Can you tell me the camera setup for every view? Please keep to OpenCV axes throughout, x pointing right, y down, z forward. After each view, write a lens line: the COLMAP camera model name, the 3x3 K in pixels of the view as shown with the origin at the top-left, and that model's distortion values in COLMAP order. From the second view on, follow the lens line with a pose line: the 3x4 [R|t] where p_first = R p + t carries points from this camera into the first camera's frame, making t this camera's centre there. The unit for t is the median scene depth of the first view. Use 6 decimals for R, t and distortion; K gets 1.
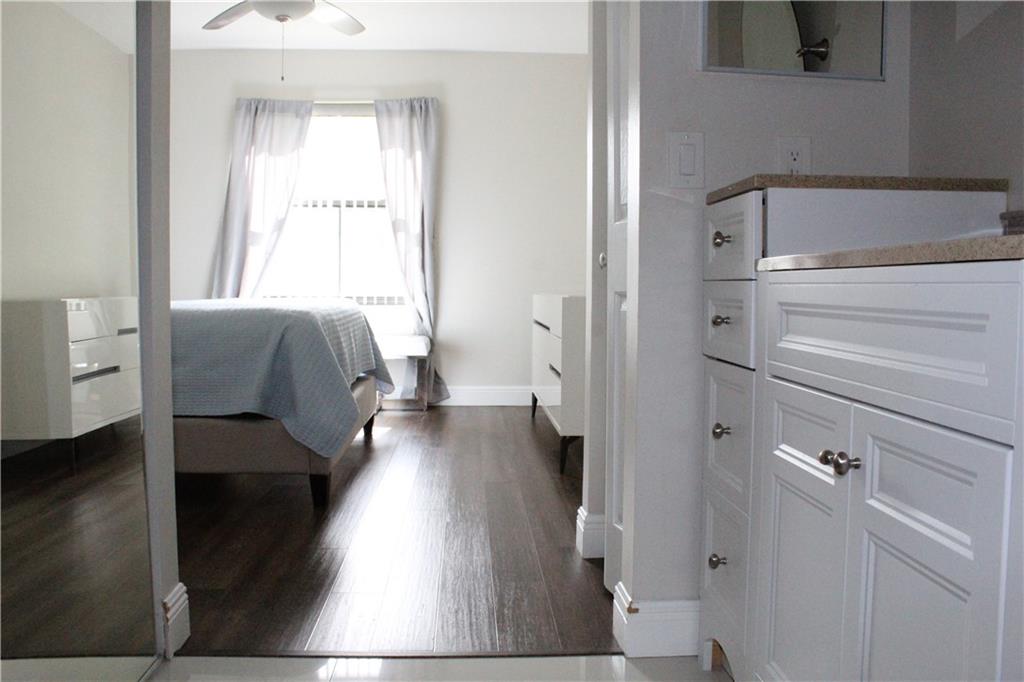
lens RADIAL K [[852.2, 0, 512.0], [0, 852.2, 341.0], [0, 0, 1]] dist [-0.170065, 0.157303]
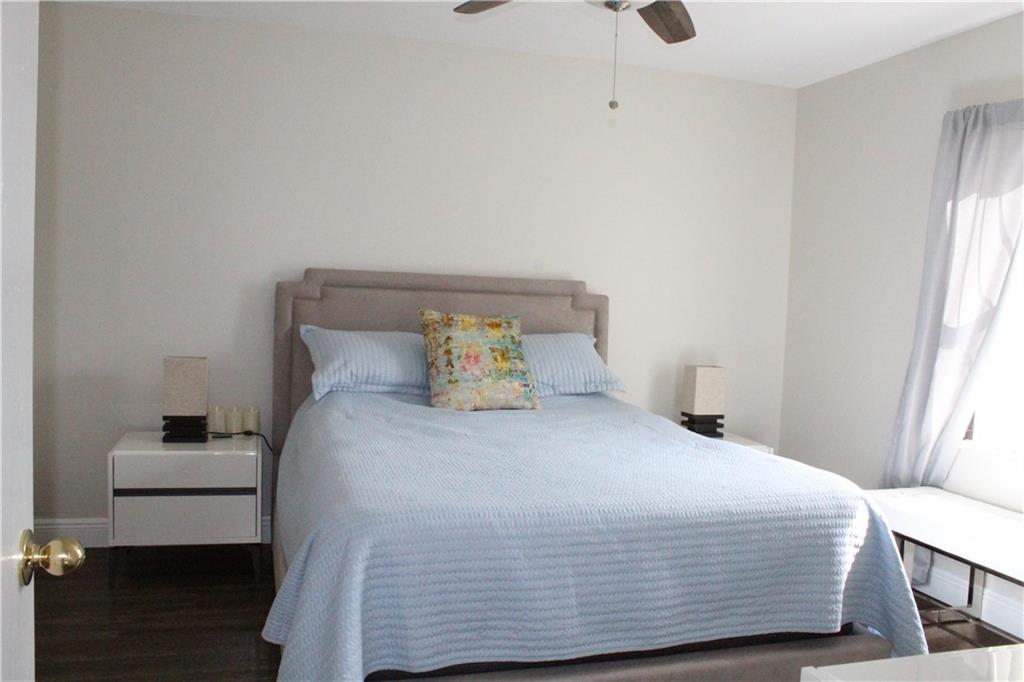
lens RADIAL K [[852.2, 0, 512.0], [0, 852.2, 341.0], [0, 0, 1]] dist [-0.170065, 0.157303]
pose [[0.250783, 0.056067, -0.966418, 0.189849], [-0.108900, 0.993618, 0.029386, -0.101866], [0.961899, 0.097873, 0.255288, 0.536389]]
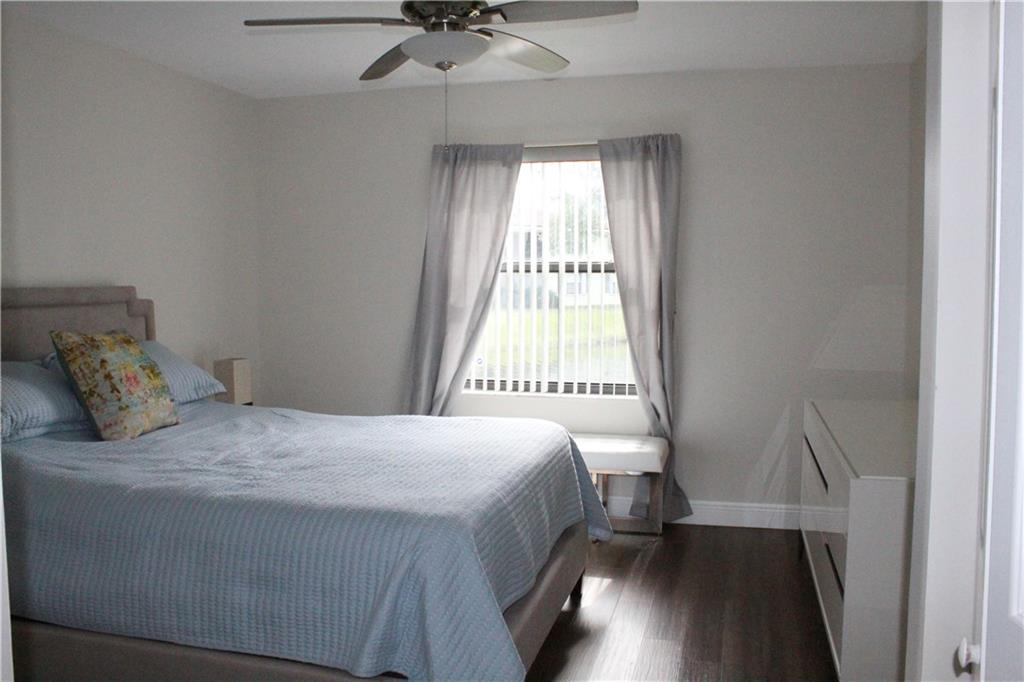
lens RADIAL K [[852.2, 0, 512.0], [0, 852.2, 341.0], [0, 0, 1]] dist [-0.170065, 0.157303]
pose [[0.960182, 0.009864, -0.279200, -0.017607], [-0.009659, 0.999951, 0.002110, -0.097506], [0.279207, 0.000671, 0.960231, 0.207539]]
